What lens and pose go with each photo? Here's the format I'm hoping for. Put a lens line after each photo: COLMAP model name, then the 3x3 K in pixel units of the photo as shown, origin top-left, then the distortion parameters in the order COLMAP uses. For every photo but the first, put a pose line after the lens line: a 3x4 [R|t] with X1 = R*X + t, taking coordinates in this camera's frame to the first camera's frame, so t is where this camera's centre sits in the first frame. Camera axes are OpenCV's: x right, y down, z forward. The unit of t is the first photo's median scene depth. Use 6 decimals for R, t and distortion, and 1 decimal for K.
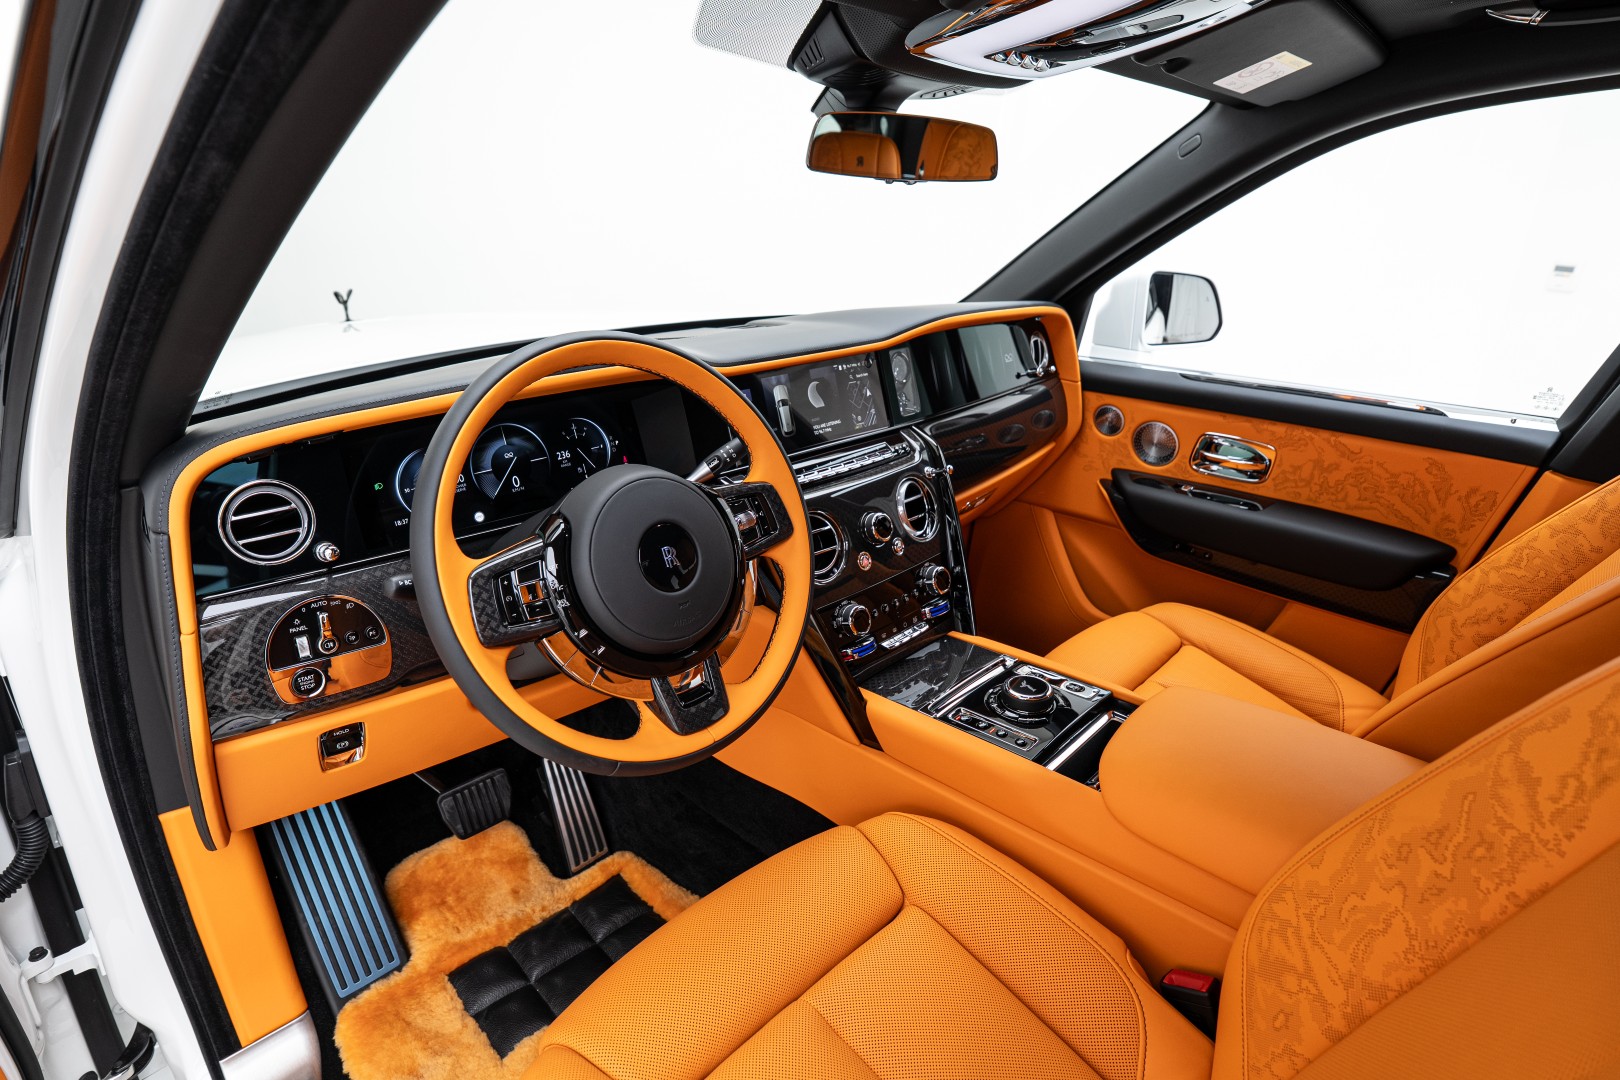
lens RADIAL K [[826.1, 0, 810.0], [0, 826.1, 540.0], [0, 0, 1]] dist [-0.083842, 0.037444]
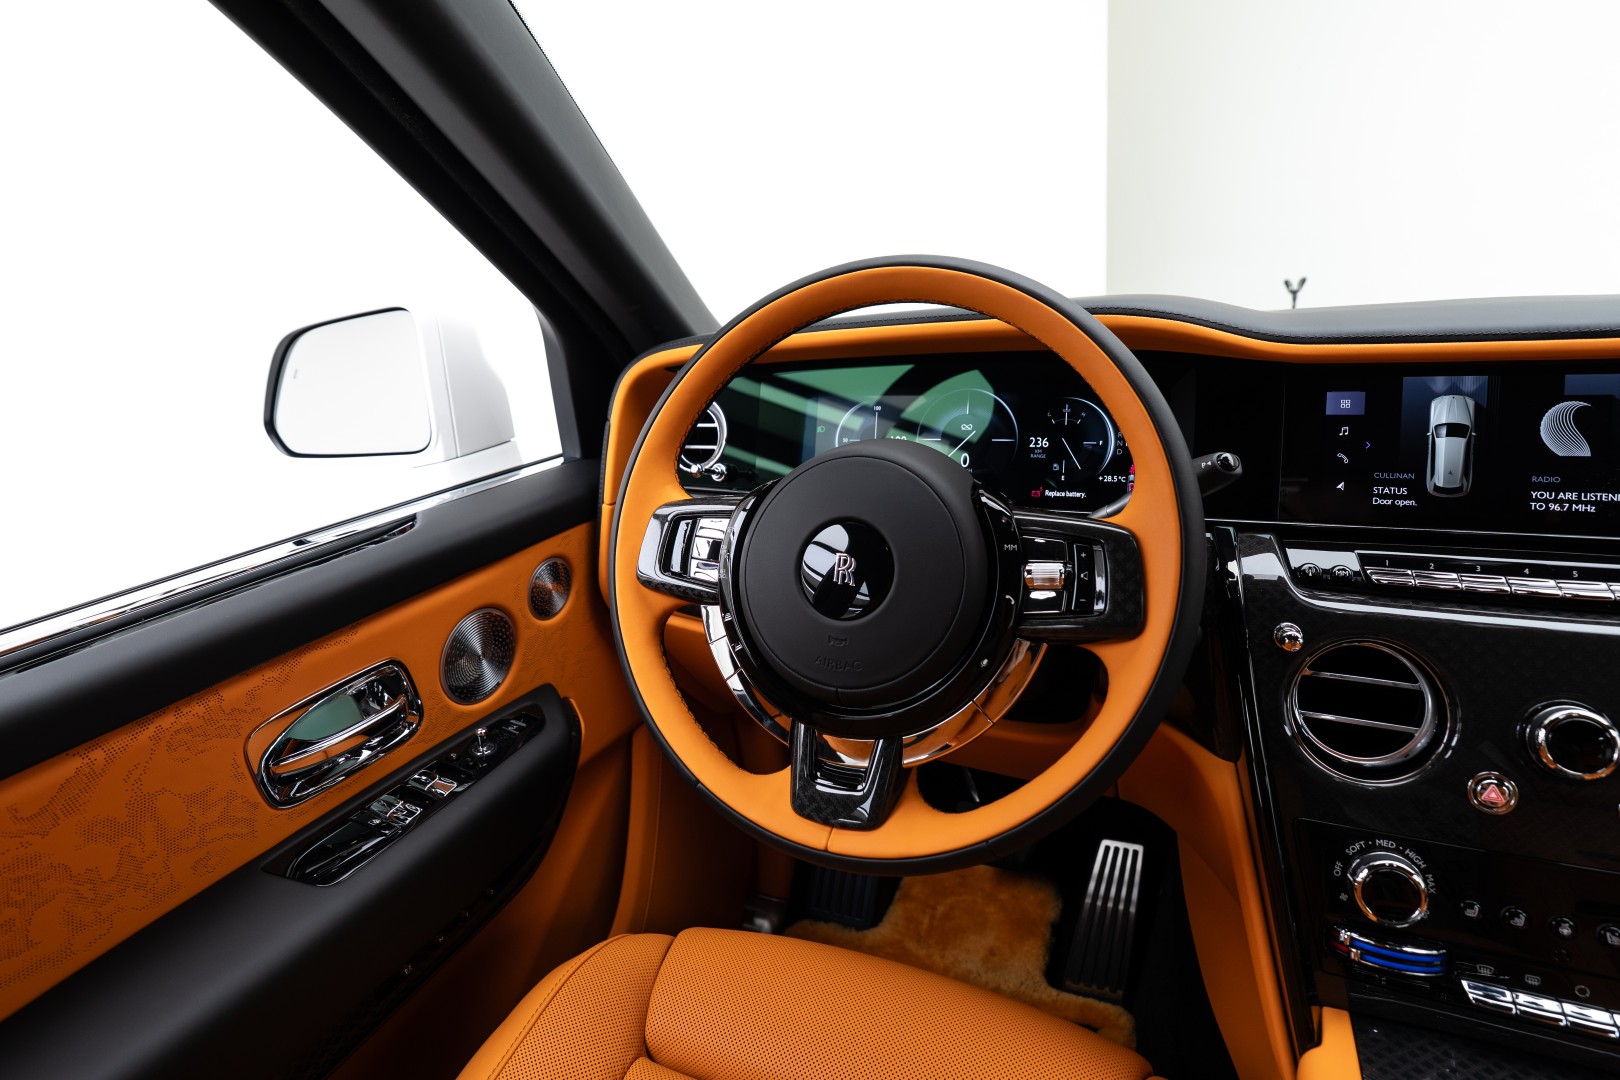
lens RADIAL K [[856.1, 0, 777.5], [0, 856.1, 524.3], [0, 0, 1]] dist [-0.086090, 0.032125]
pose [[0.321523, 0.236280, -0.916949, 0.290073], [-0.274842, 0.949966, 0.148416, -0.067130], [0.906137, 0.204297, 0.370376, 0.417428]]
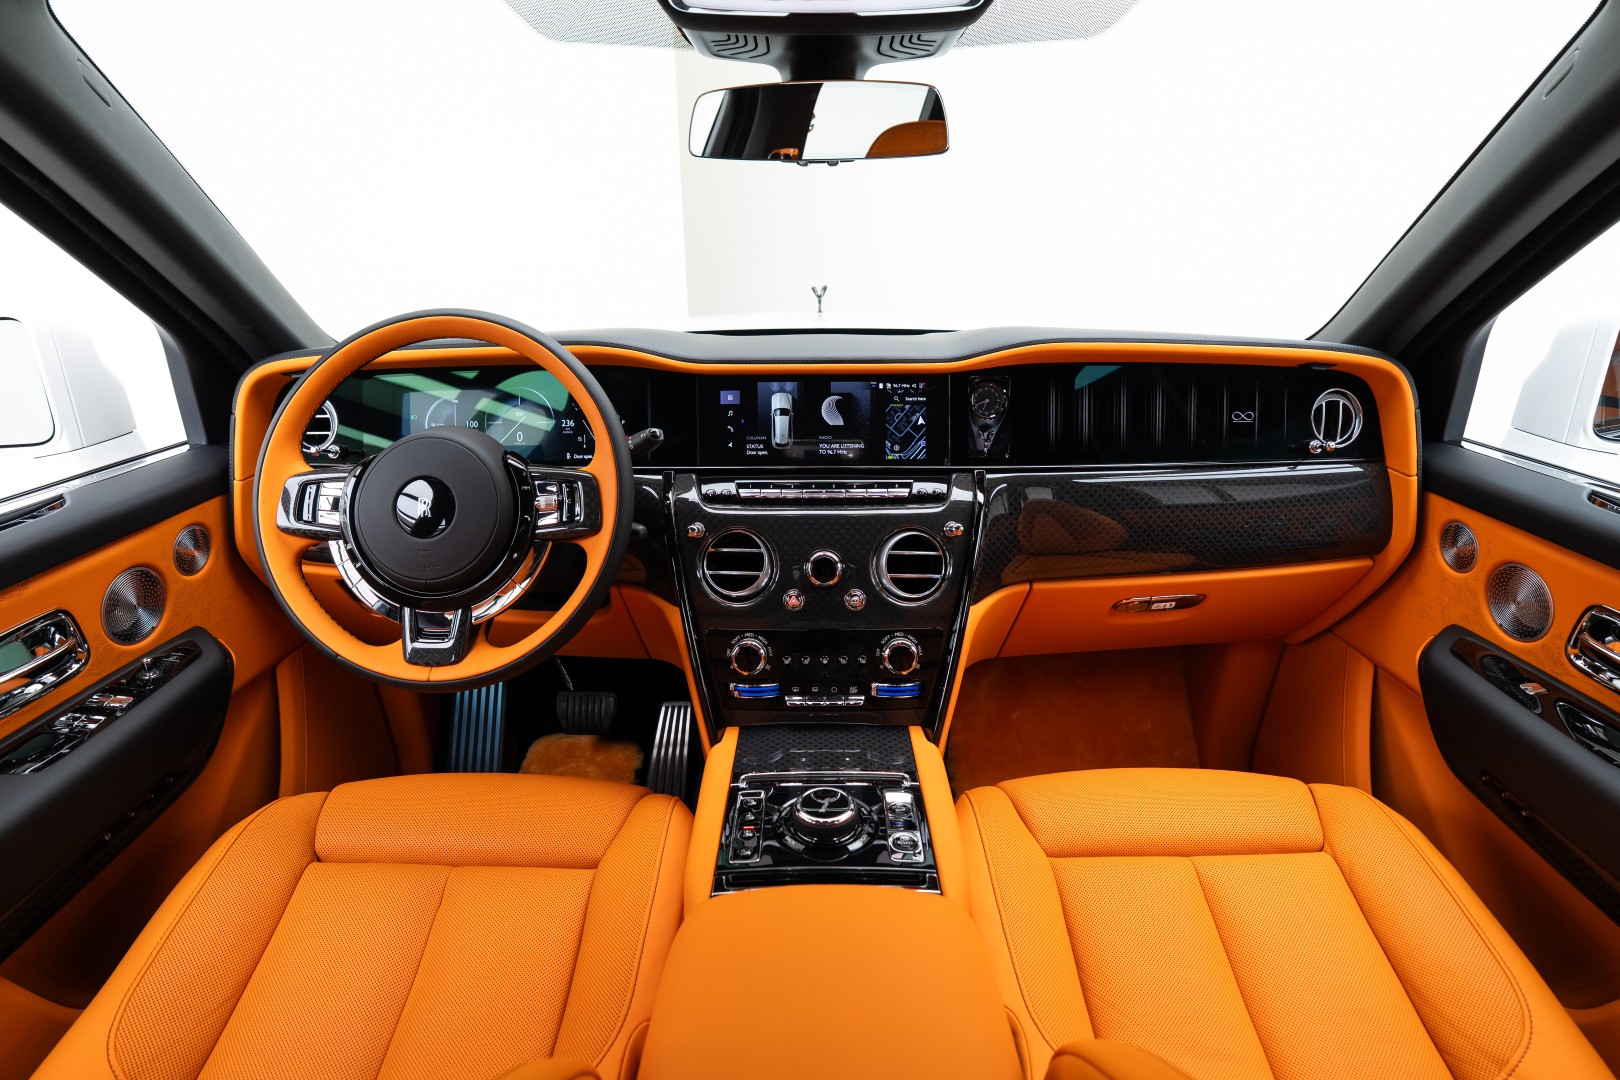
lens RADIAL K [[826.1, 0, 810.0], [0, 826.1, 540.0], [0, 0, 1]] dist [-0.083842, 0.037444]
pose [[0.707747, 0.244854, -0.662677, 0.598373], [-0.259424, 0.962561, 0.078591, -0.101630], [0.657110, 0.116291, 0.744770, 0.322103]]
